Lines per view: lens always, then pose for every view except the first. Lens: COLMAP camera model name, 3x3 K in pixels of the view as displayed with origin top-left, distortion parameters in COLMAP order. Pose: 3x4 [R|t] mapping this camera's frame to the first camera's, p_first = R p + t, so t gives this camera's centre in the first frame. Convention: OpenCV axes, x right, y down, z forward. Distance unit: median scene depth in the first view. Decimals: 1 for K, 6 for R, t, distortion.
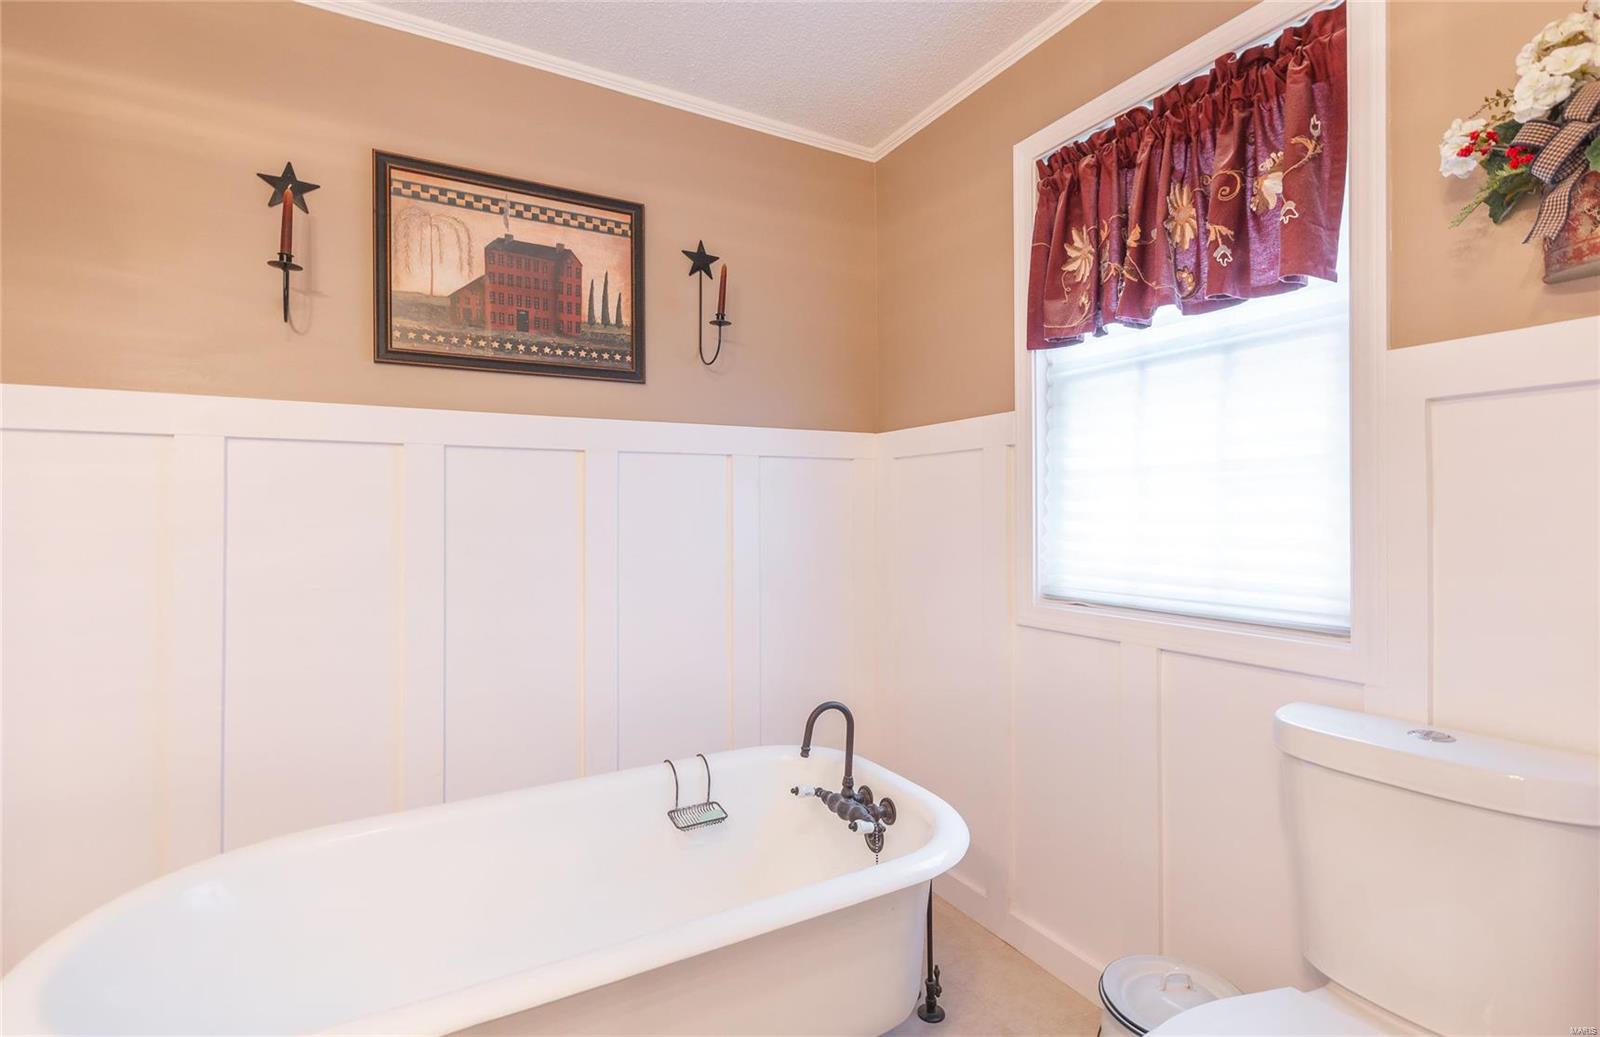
lens RADIAL K [[729.4, 0, 803.8], [0, 729.4, 508.6], [0, 0, 1]] dist [0.000264, 0.001320]
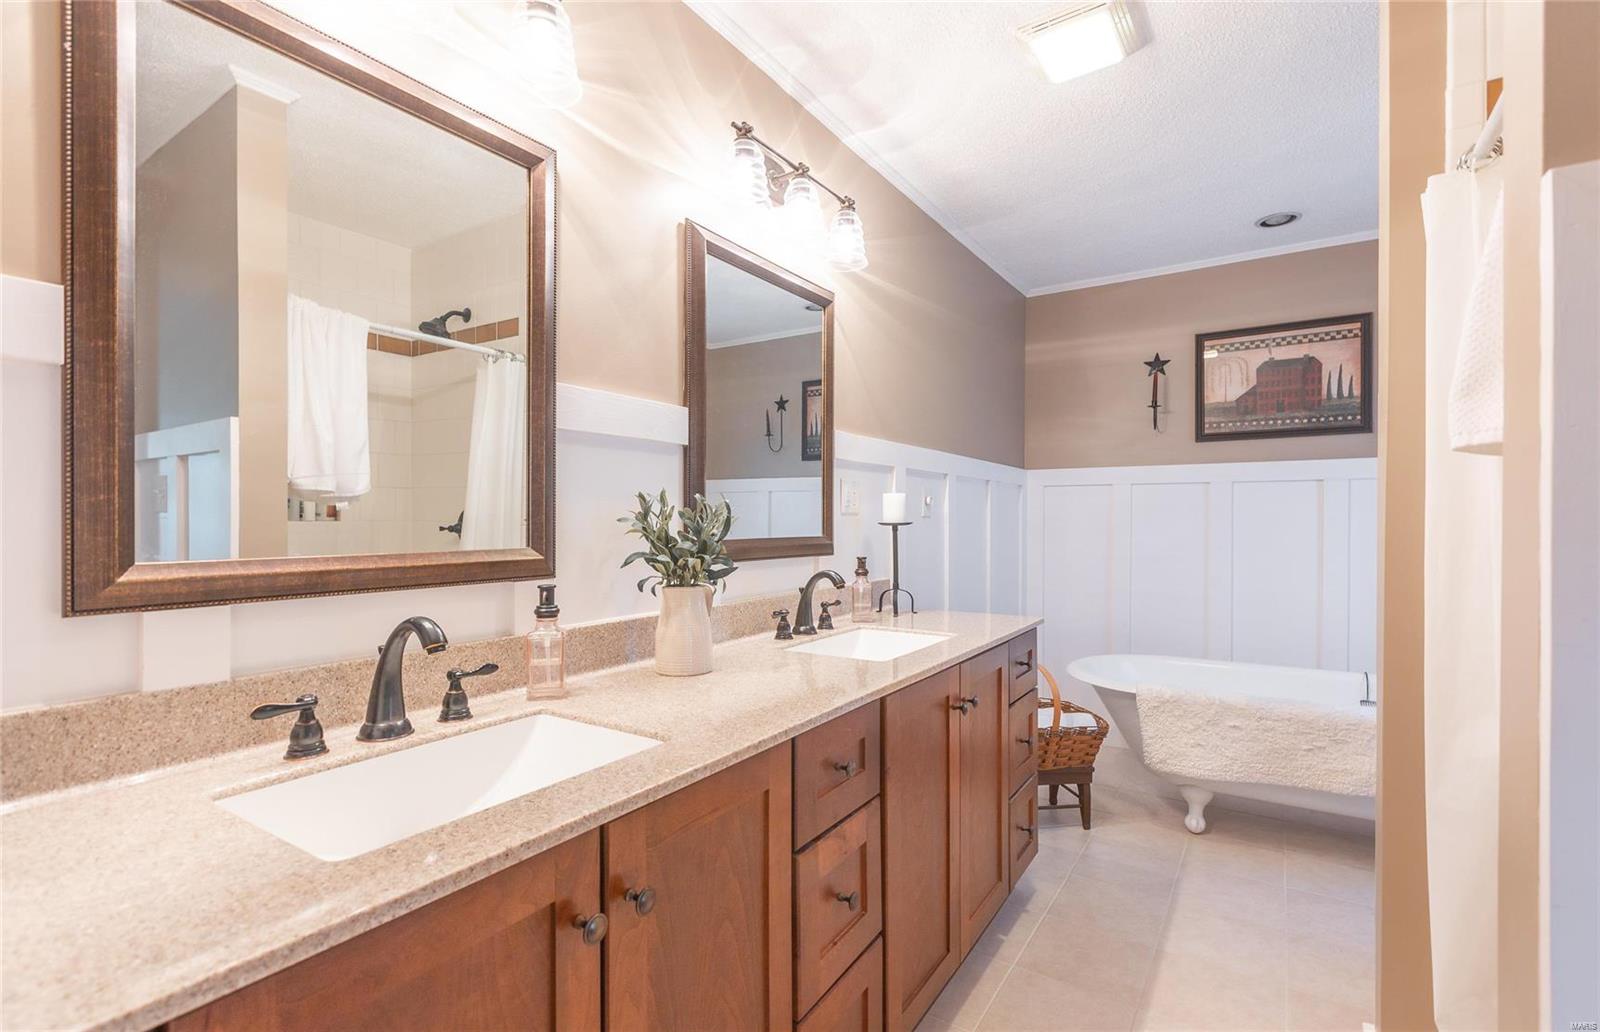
lens RADIAL K [[729.4, 0, 801.3], [0, 729.4, 512.7], [0, 0, 1]] dist [0.000264, 0.001320]
pose [[0.458435, 0.002274, -0.888725, 0.619778], [0.002484, 0.999990, 0.003840, -0.015980], [0.888725, -0.003968, 0.458424, -0.783345]]
